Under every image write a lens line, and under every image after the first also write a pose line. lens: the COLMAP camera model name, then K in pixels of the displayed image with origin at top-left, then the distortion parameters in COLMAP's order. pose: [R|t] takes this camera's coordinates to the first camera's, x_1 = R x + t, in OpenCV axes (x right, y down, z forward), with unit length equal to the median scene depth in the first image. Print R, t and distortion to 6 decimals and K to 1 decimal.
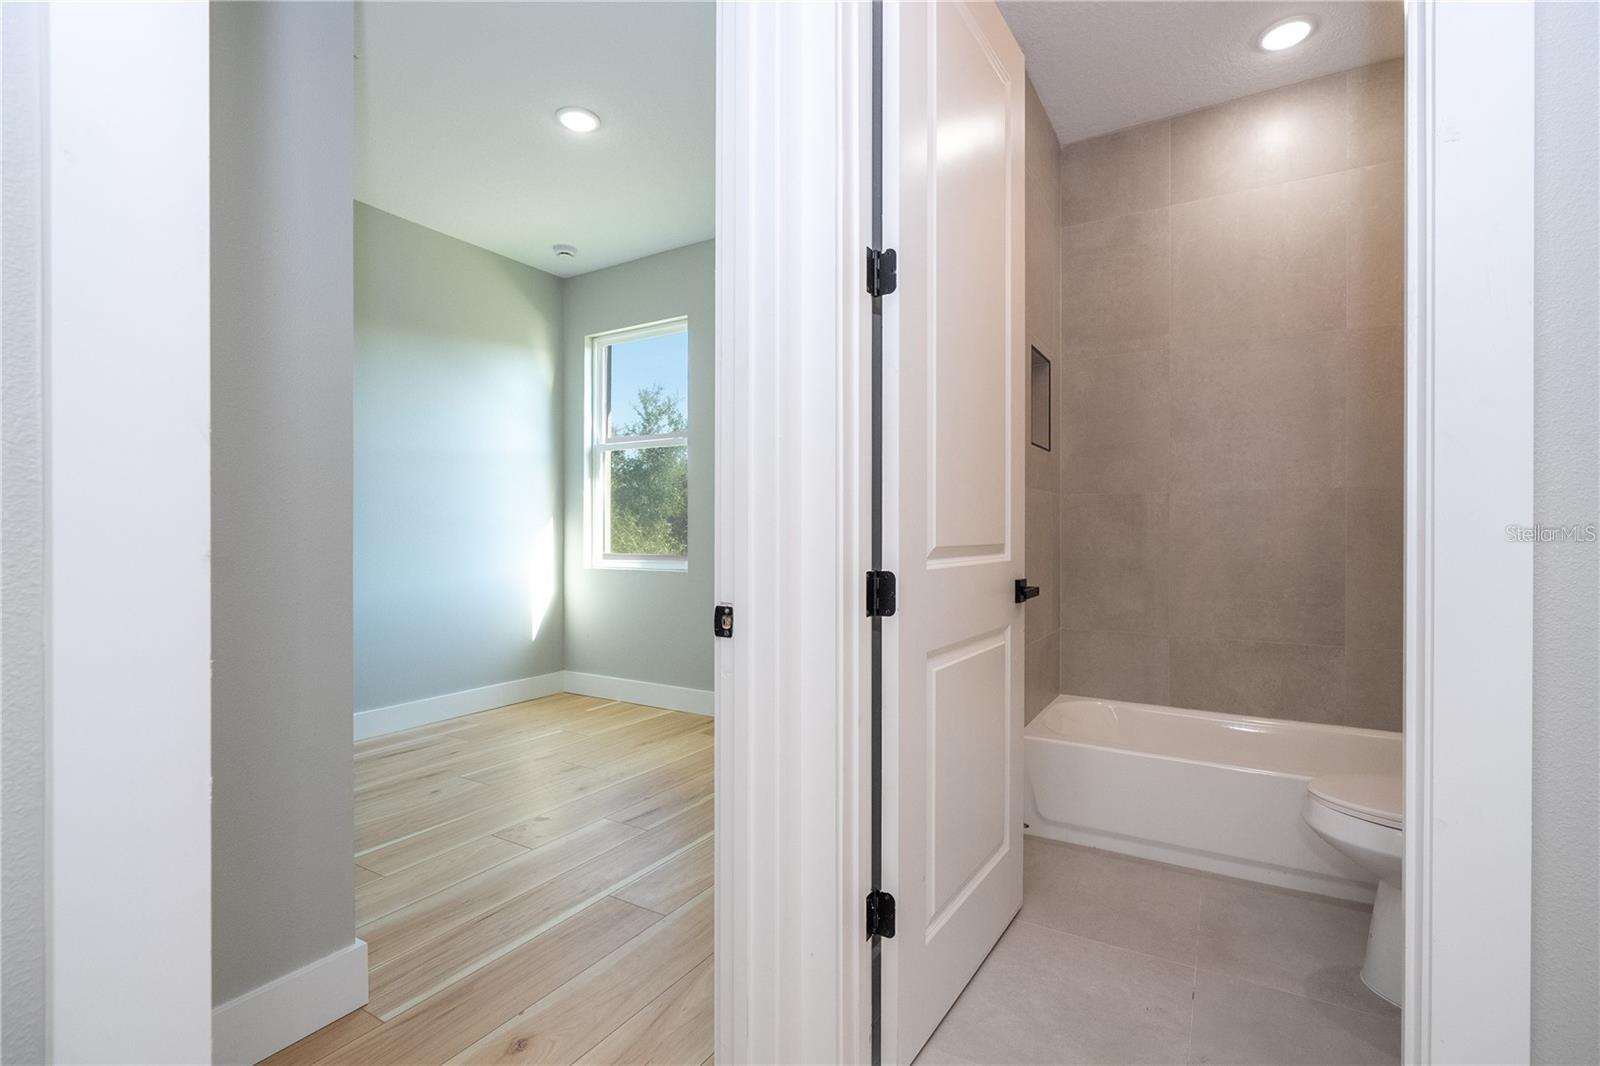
lens RADIAL K [[727.8, 0, 806.3], [0, 727.8, 526.2], [0, 0, 1]] dist [0.015819, -0.022895]
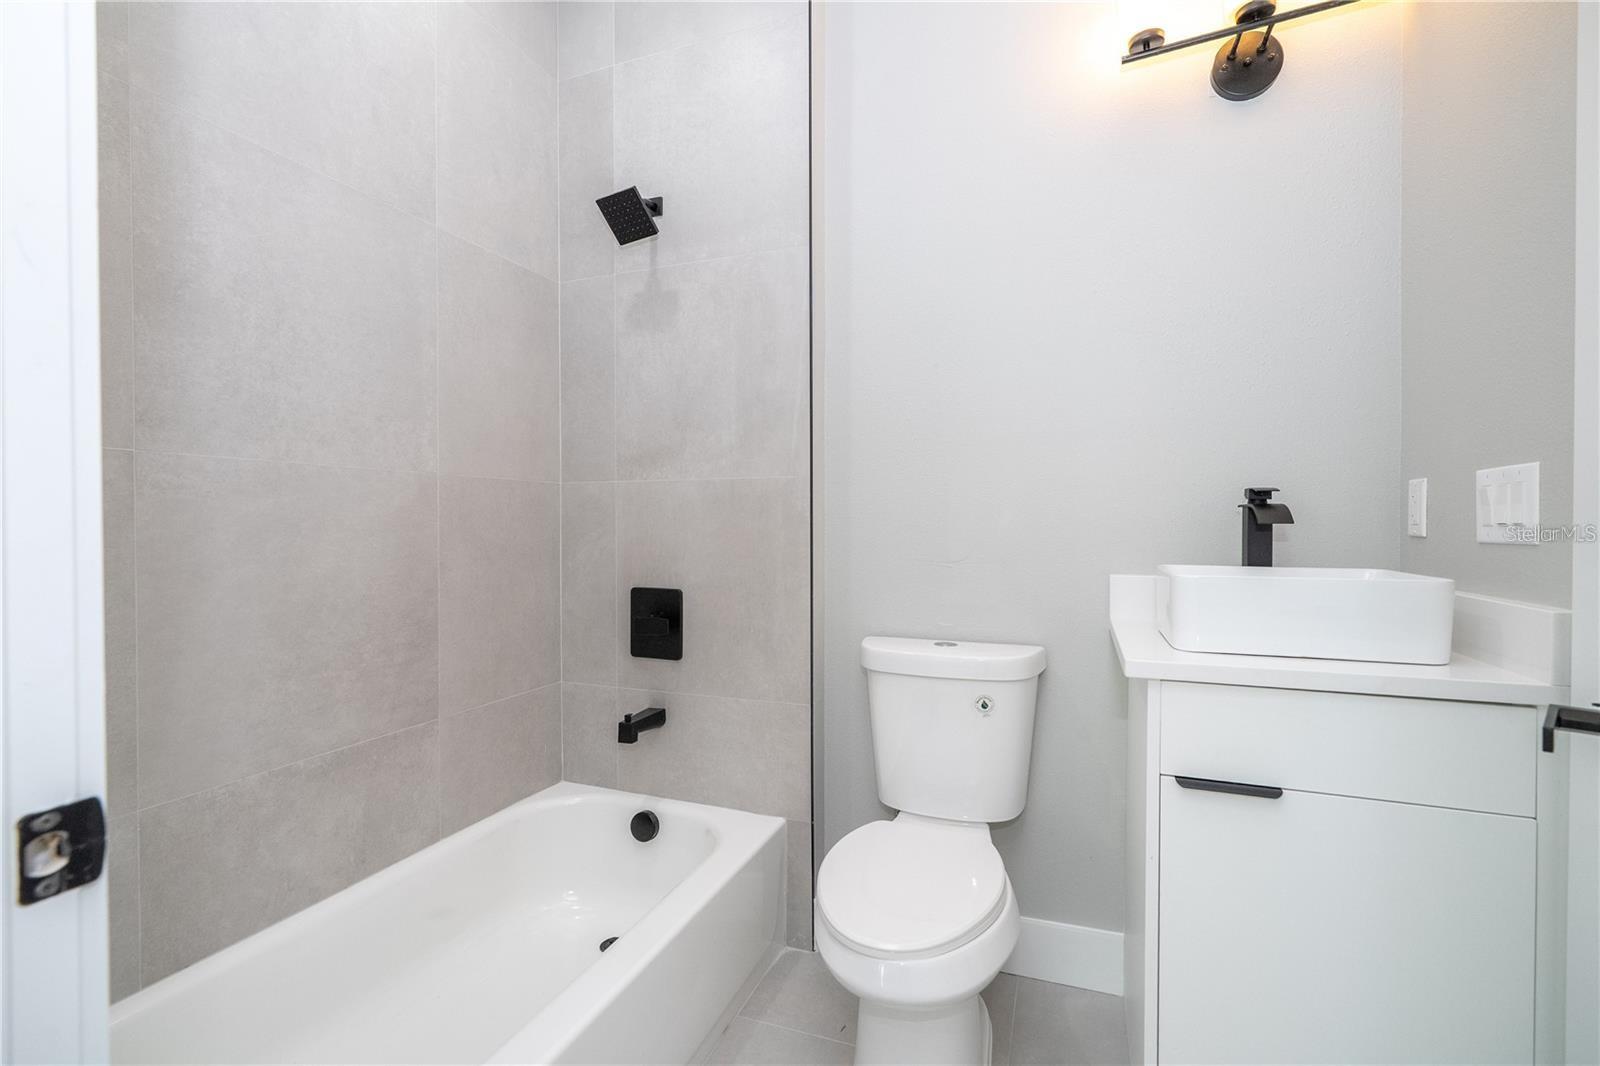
lens RADIAL K [[719.0, 0, 807.4], [0, 719.0, 531.7], [0, 0, 1]] dist [0.000511, 0.000970]
pose [[-0.179064, -0.009891, 0.983788, 0.034484], [-0.000669, 0.999950, 0.009932, -0.004141], [-0.983837, 0.001120, -0.179062, 0.495517]]
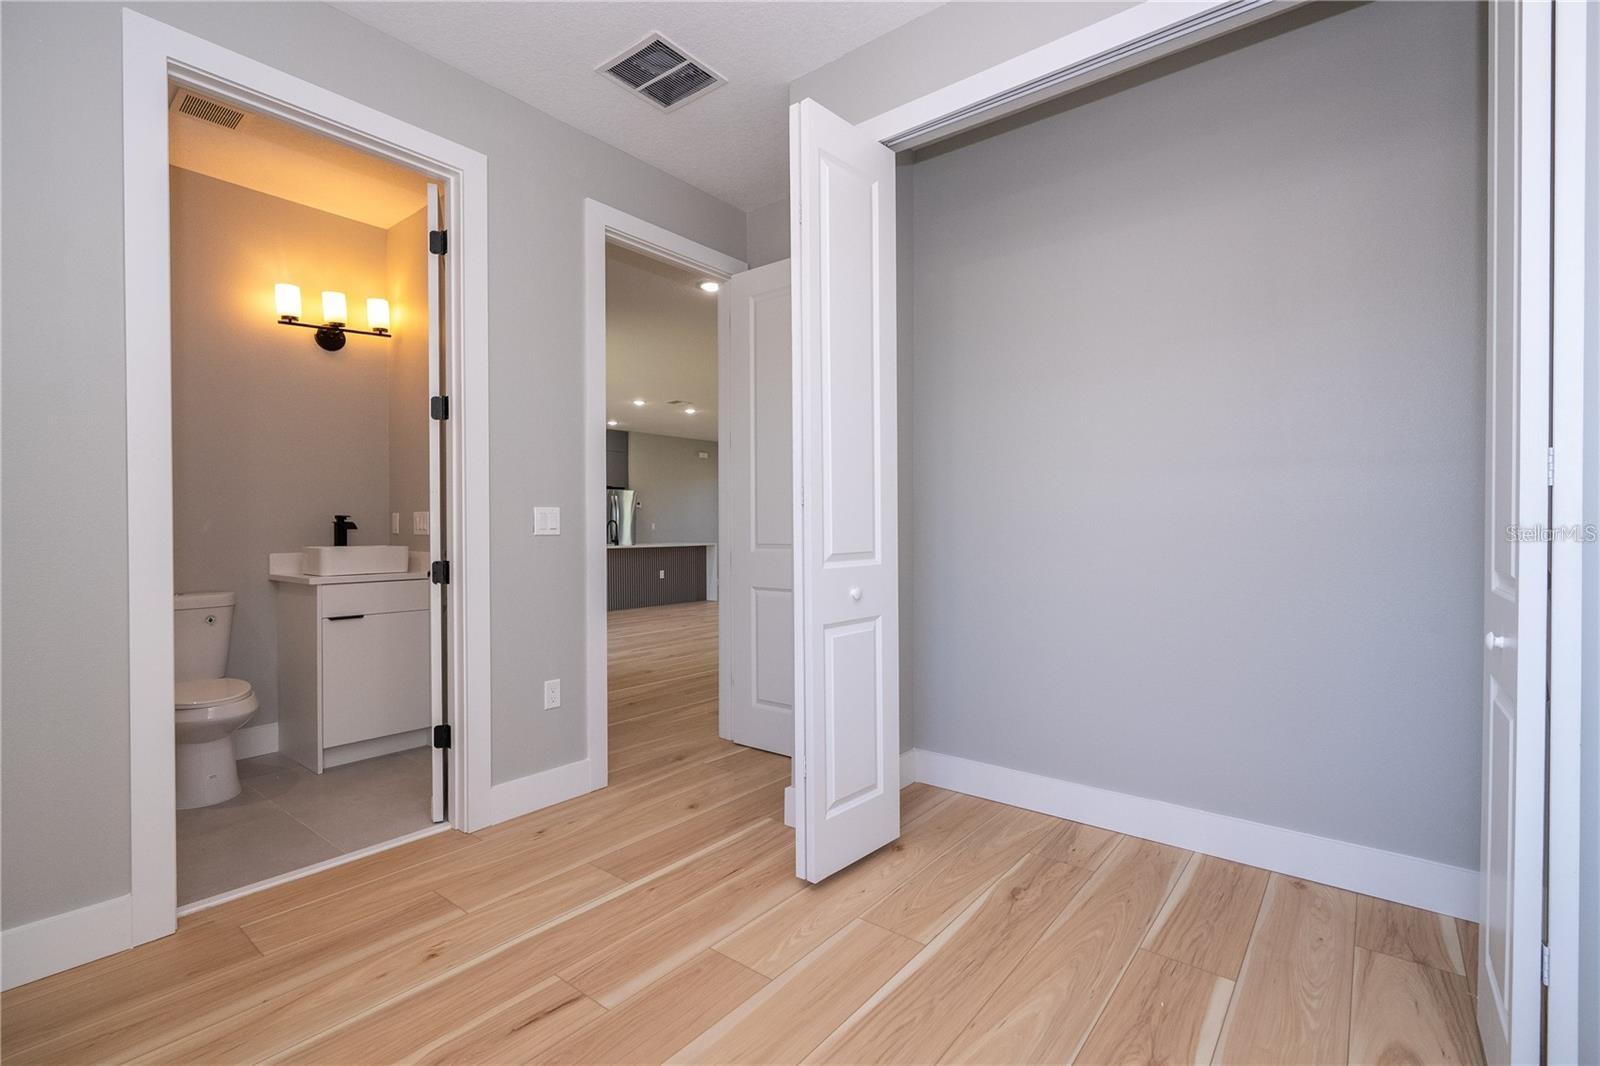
lens RADIAL K [[723.1, 0, 815.0], [0, 723.1, 522.6], [0, 0, 1]] dist [0.000175, 0.000129]
pose [[-0.992501, 0.001754, 0.122226, -0.335126], [0.001109, 0.999985, -0.005344, -0.007552], [-0.122233, -0.005169, -0.992488, 1.010724]]
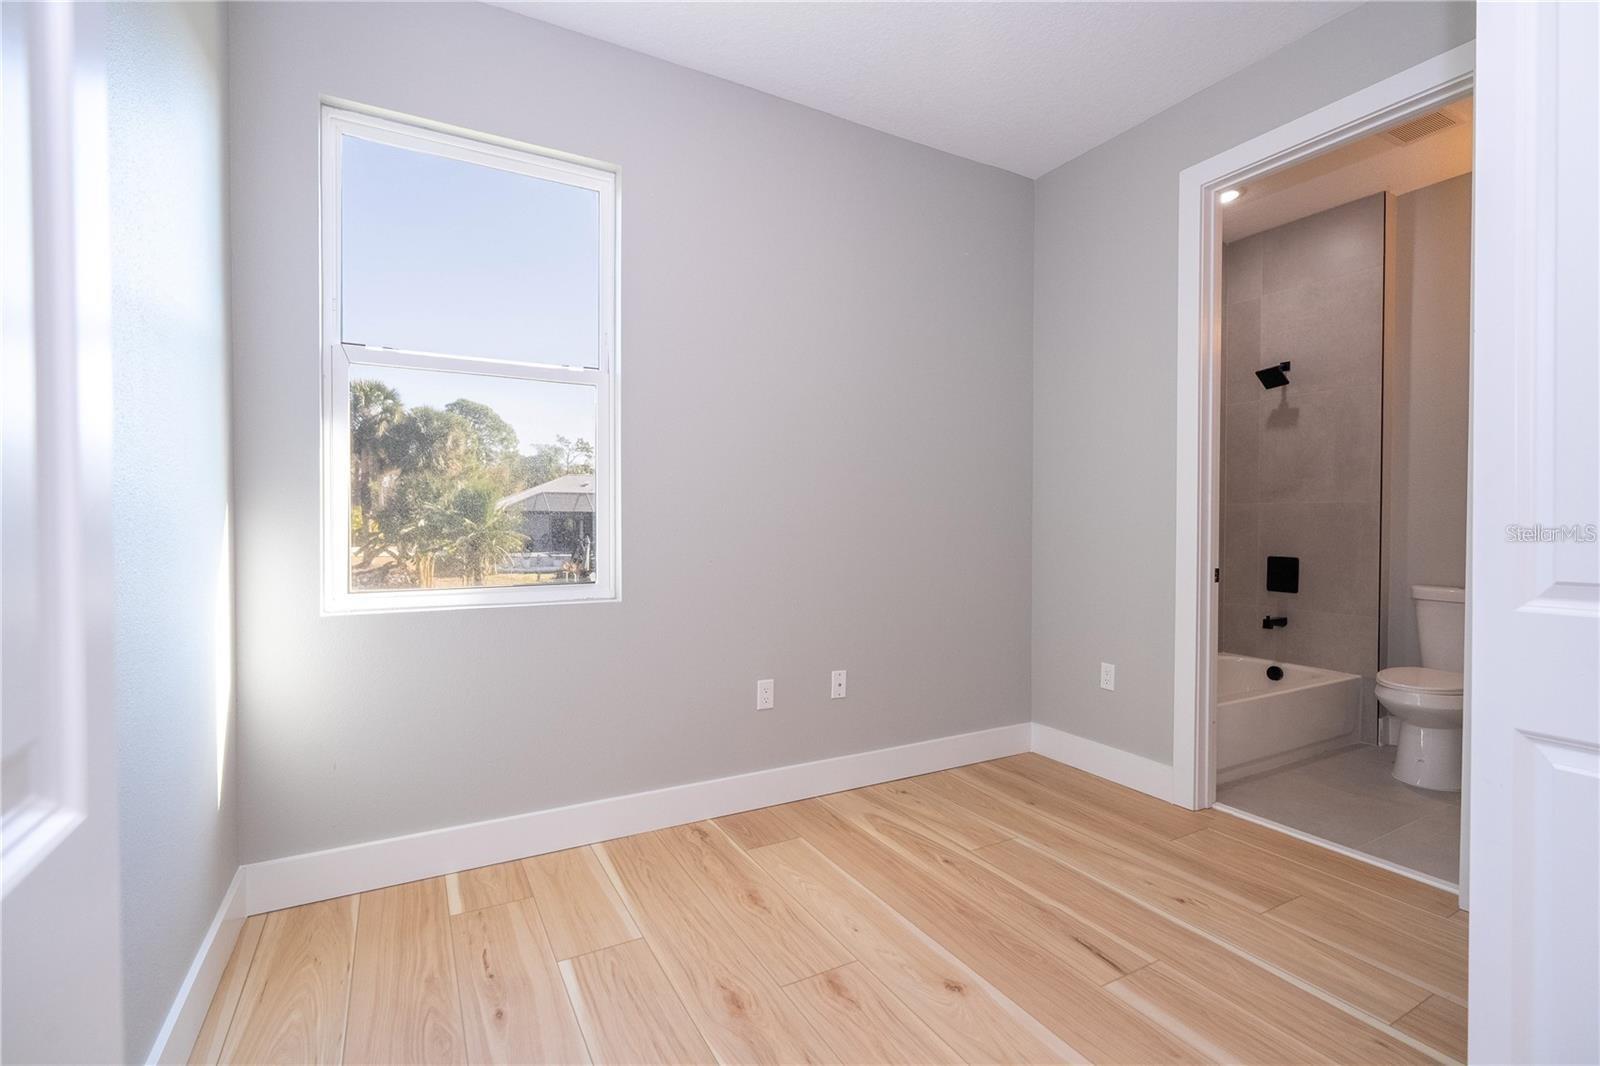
lens RADIAL K [[727.7, 0, 806.3], [0, 727.7, 532.8], [0, 0, 1]] dist [0.009976, -0.000165]
pose [[0.491686, -0.010722, 0.870706, -0.611587], [-0.005415, 0.999867, 0.015371, -0.005472], [-0.870756, -0.012273, 0.491563, 0.580143]]
